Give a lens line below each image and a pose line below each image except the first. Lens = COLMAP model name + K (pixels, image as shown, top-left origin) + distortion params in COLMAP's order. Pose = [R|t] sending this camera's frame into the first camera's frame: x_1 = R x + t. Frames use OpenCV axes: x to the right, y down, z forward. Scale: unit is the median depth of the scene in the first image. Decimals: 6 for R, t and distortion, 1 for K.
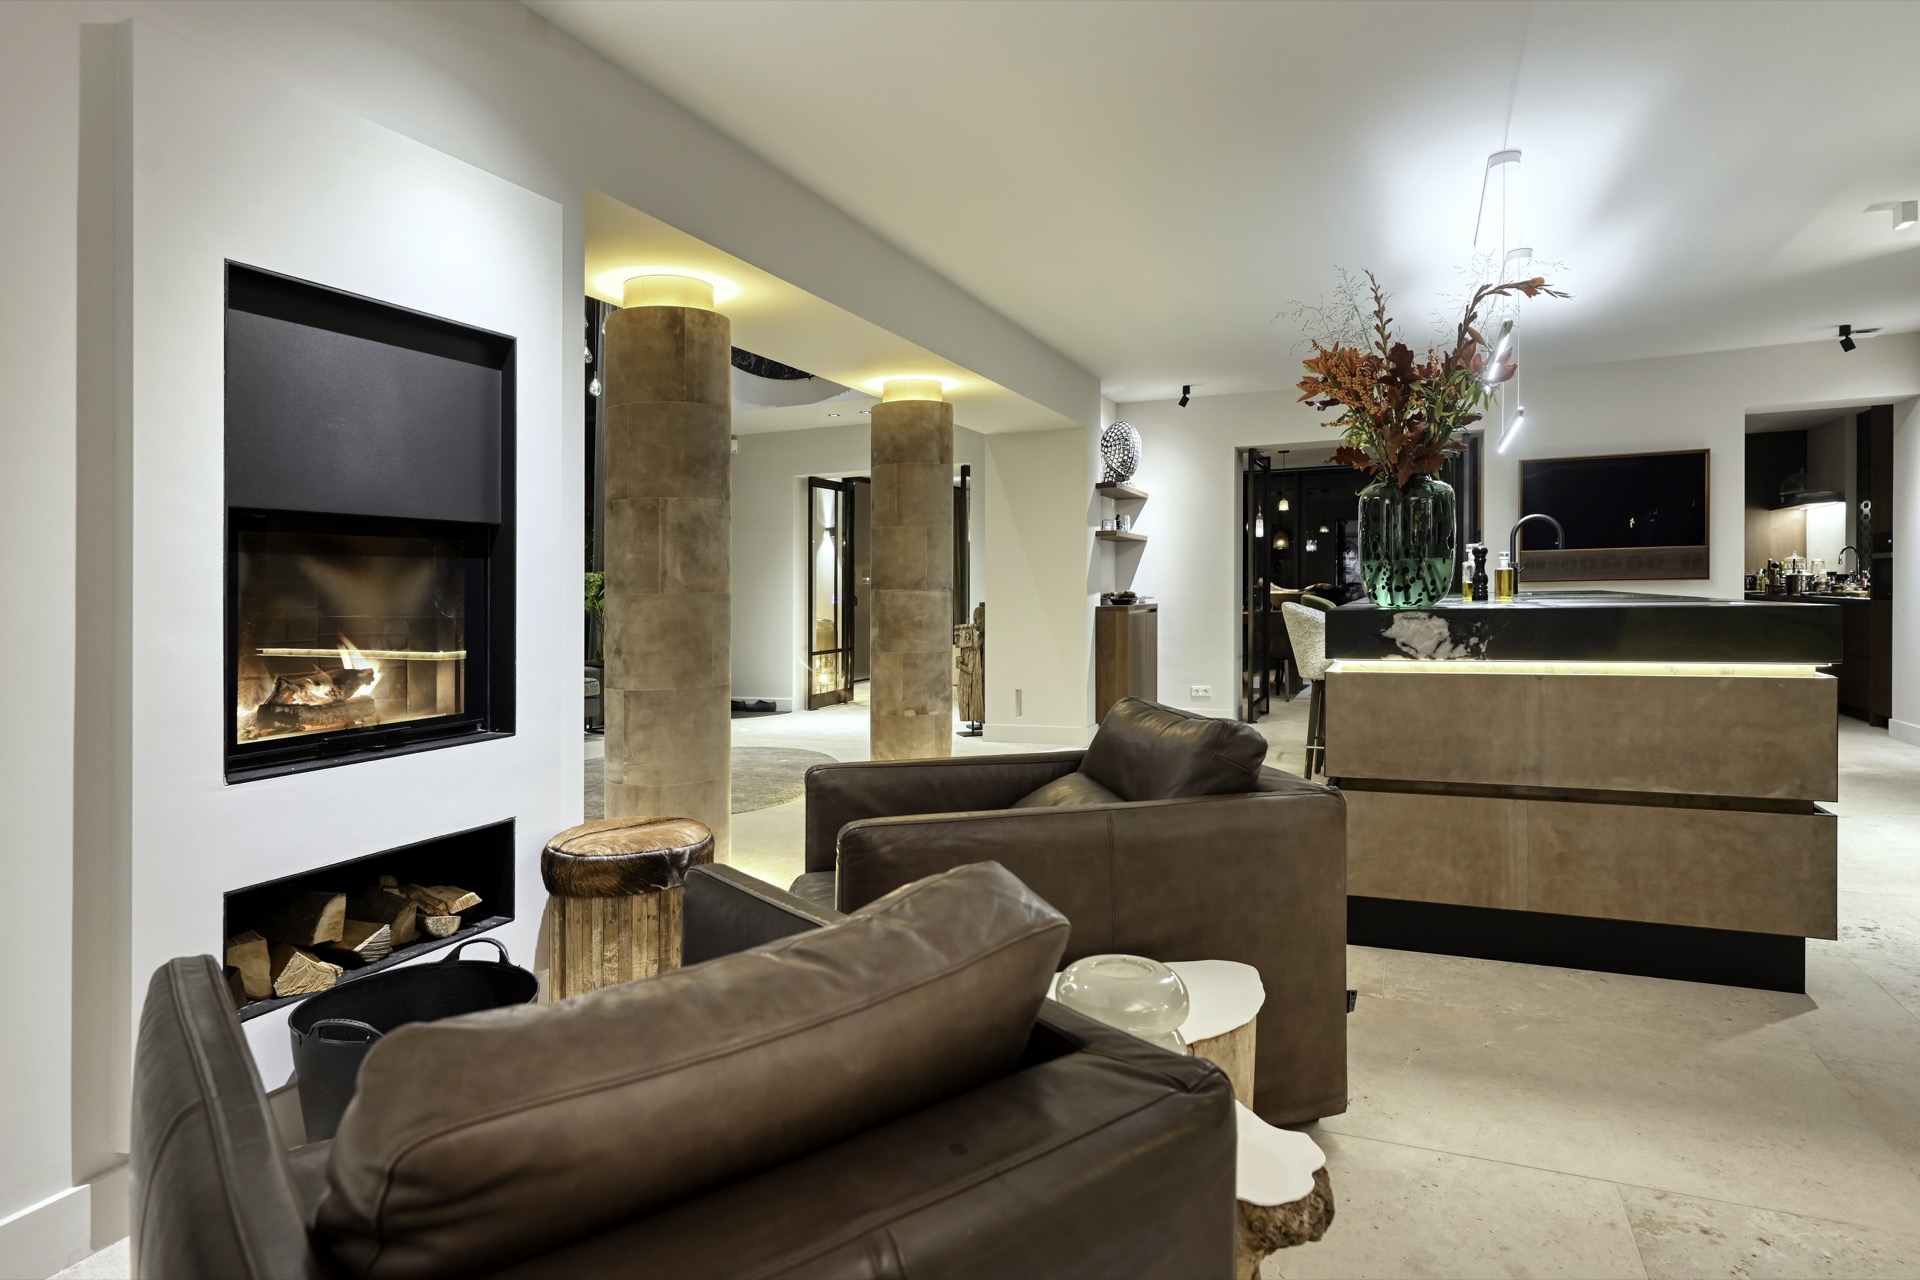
lens RADIAL K [[1078.5, 0, 922.7], [0, 1078.5, 625.7], [0, 0, 1]] dist [0.002504, 0.000622]
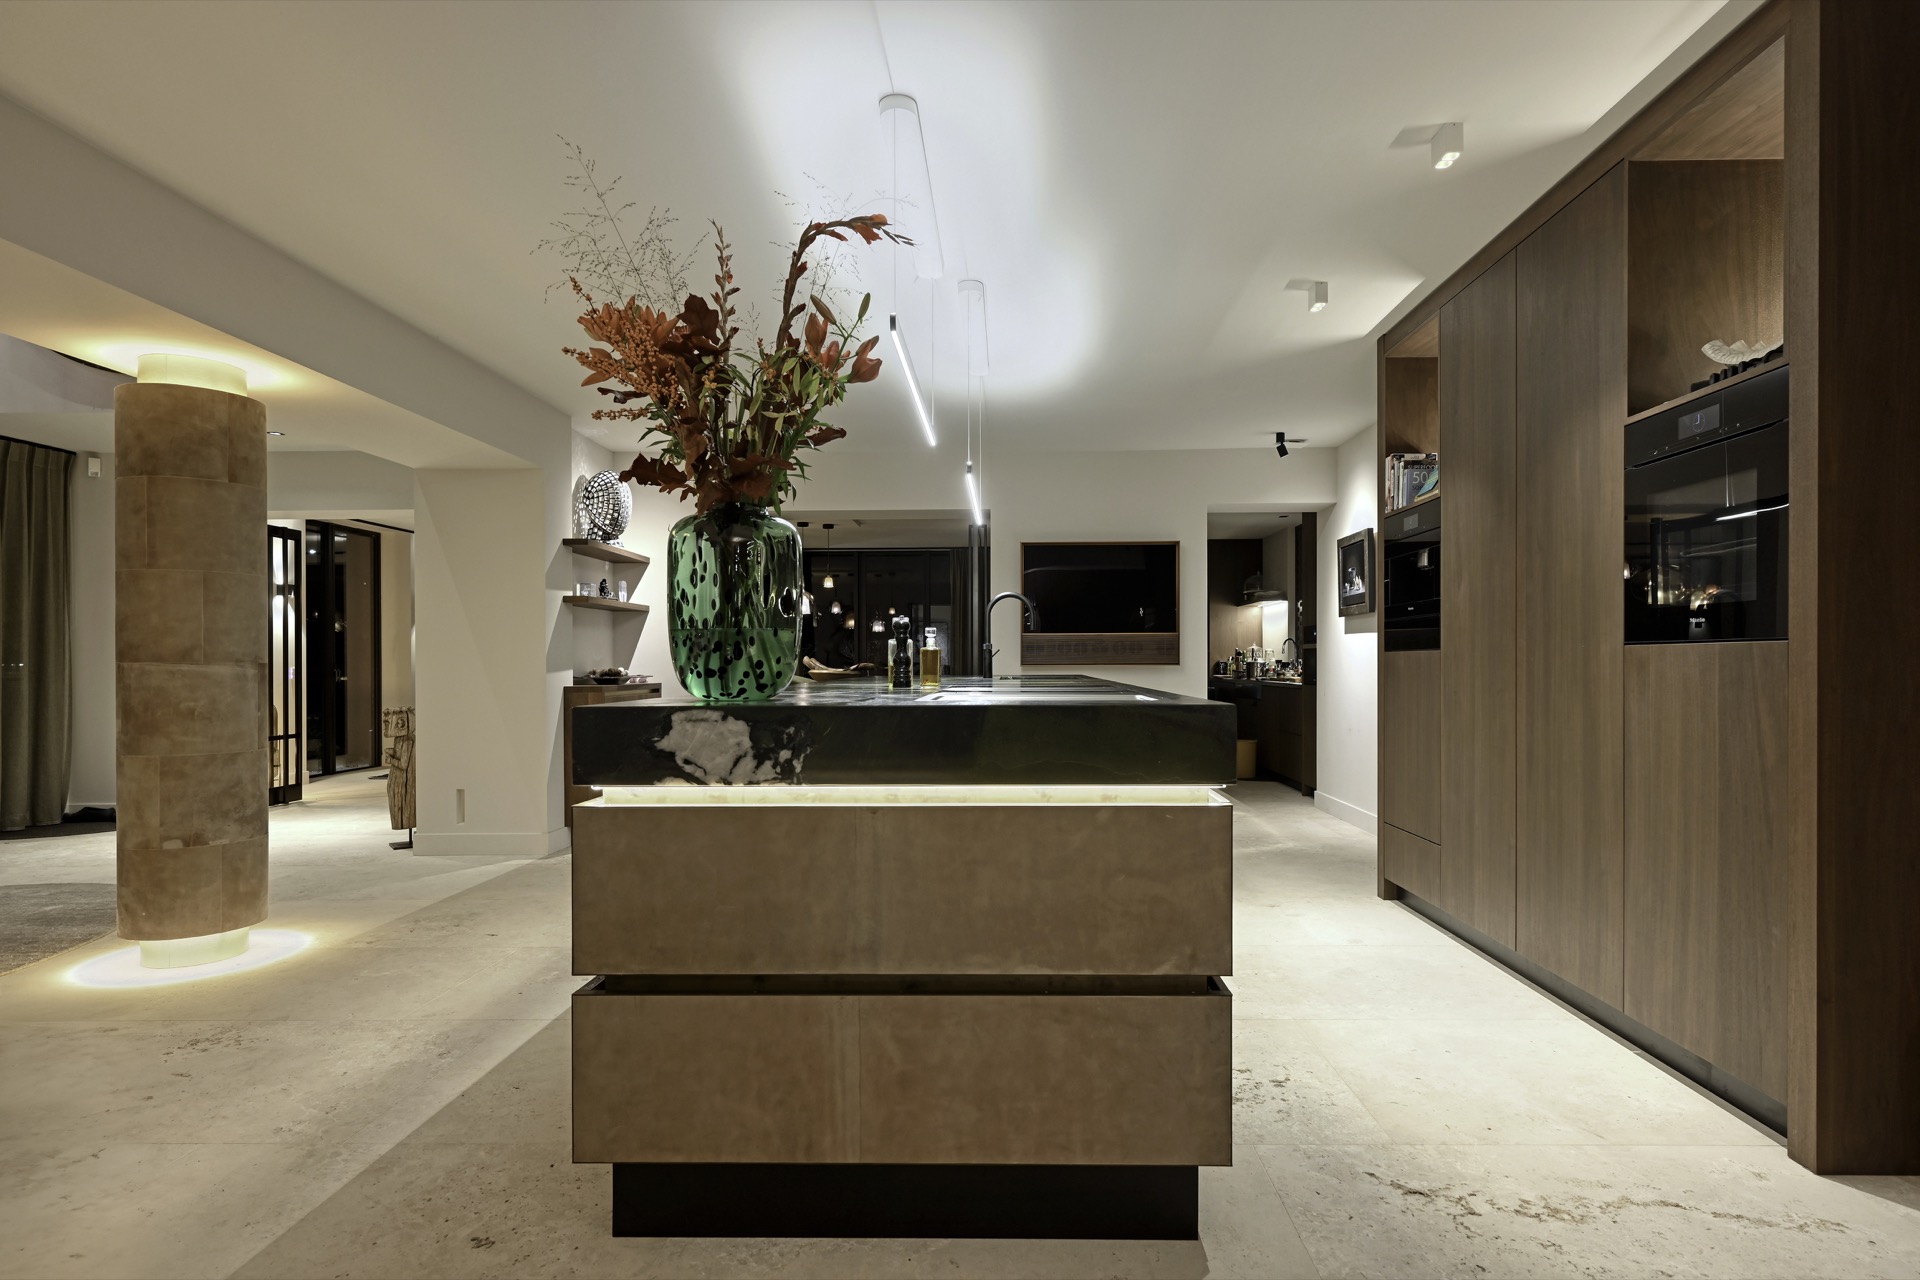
lens RADIAL K [[1020.7, 0, 973.0], [0, 1020.7, 691.2], [0, 0, 1]] dist [-0.000358, 0.000545]
pose [[0.921145, 0.004605, 0.389192, 0.365072], [-0.001044, 0.999956, -0.009360, -0.018350], [-0.389218, 0.008215, 0.921109, 0.379747]]
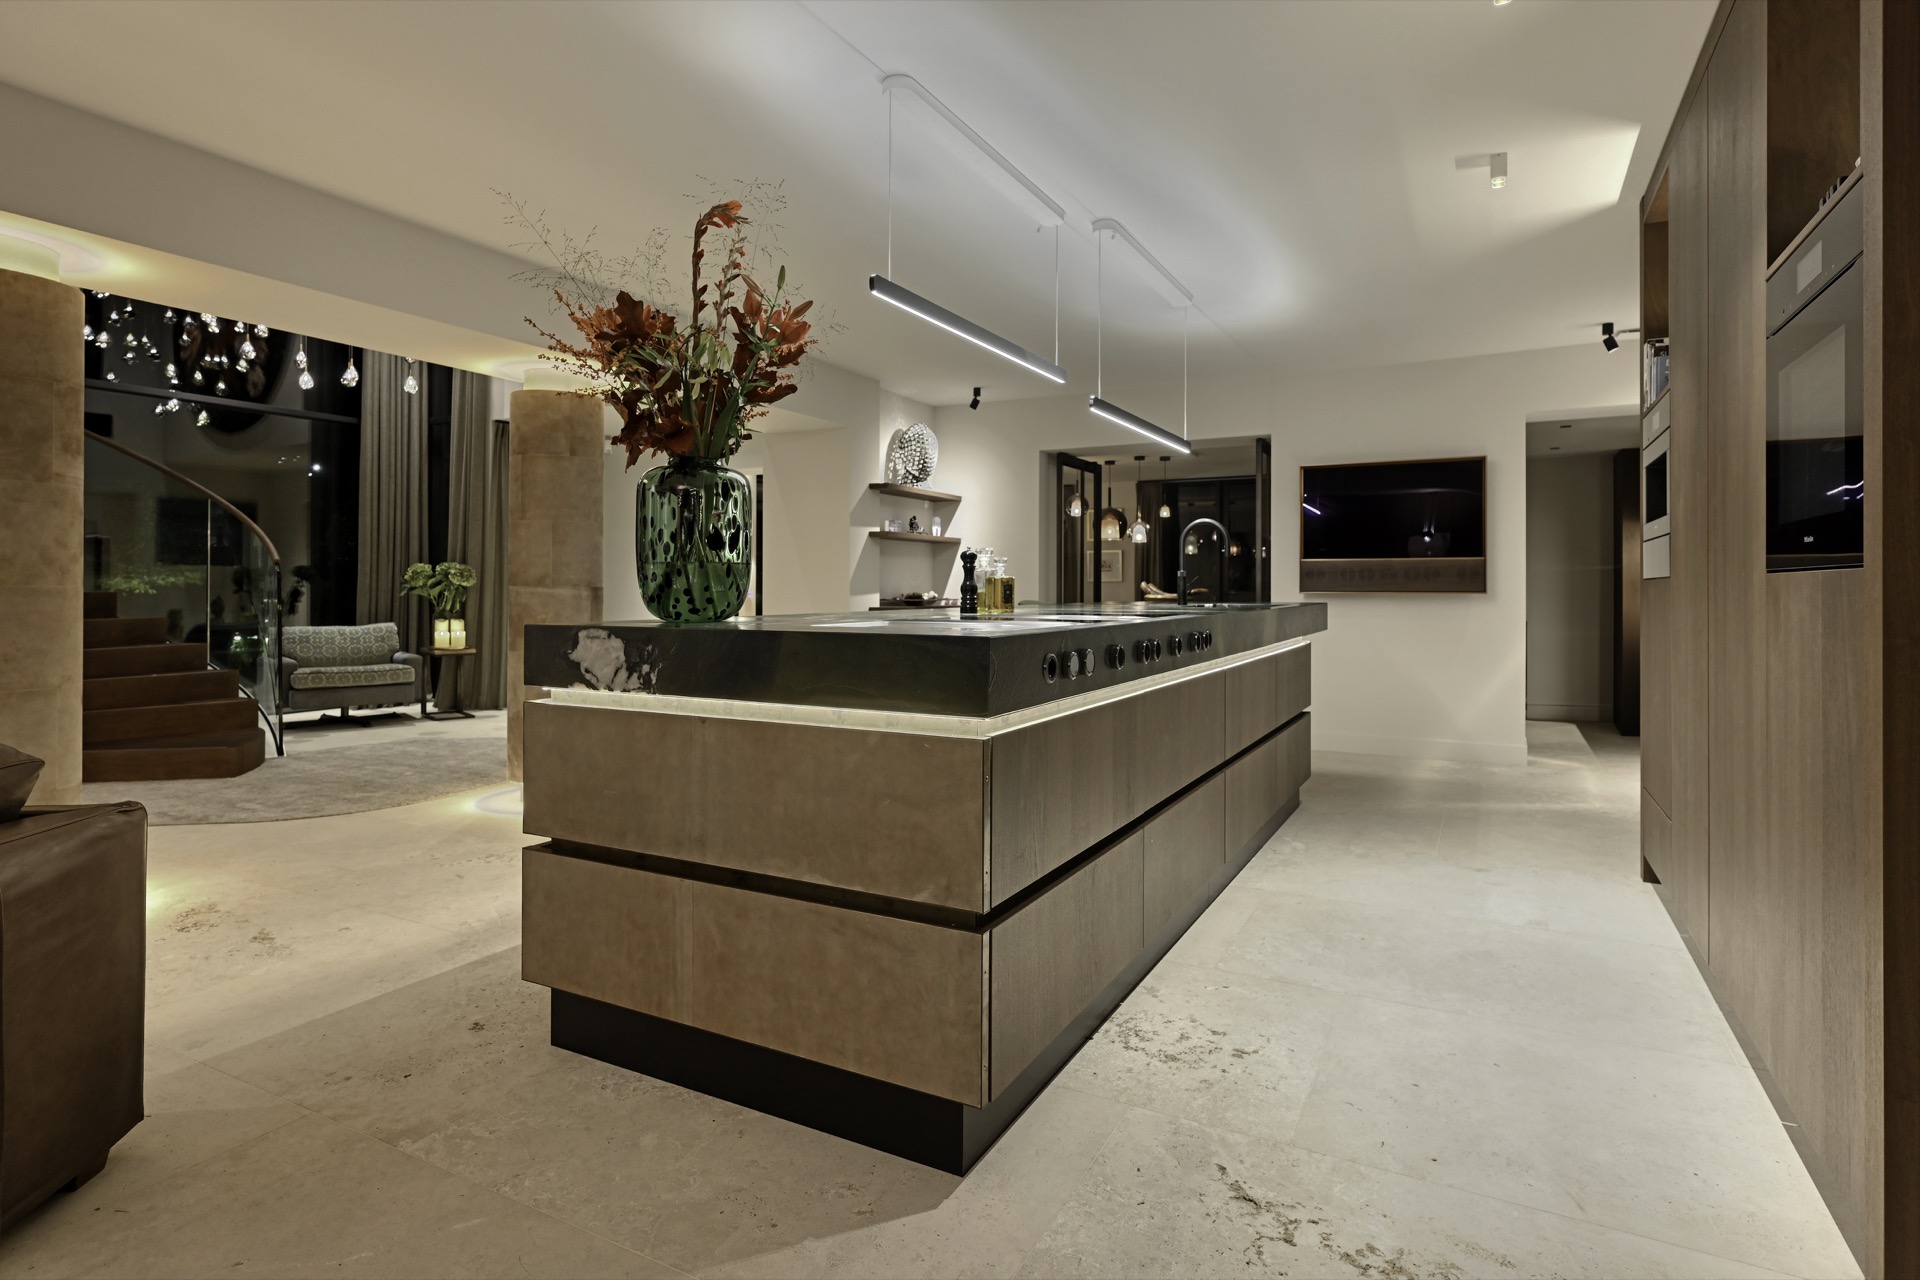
lens RADIAL K [[953.0, 0, 961.3], [0, 953.0, 601.8], [0, 0, 1]] dist [0.001474, -0.000210]
pose [[0.997861, 0.021656, -0.061677, 0.754487], [-0.022674, 0.999617, -0.015857, -0.027499], [0.061310, 0.017221, 0.997970, 0.323344]]
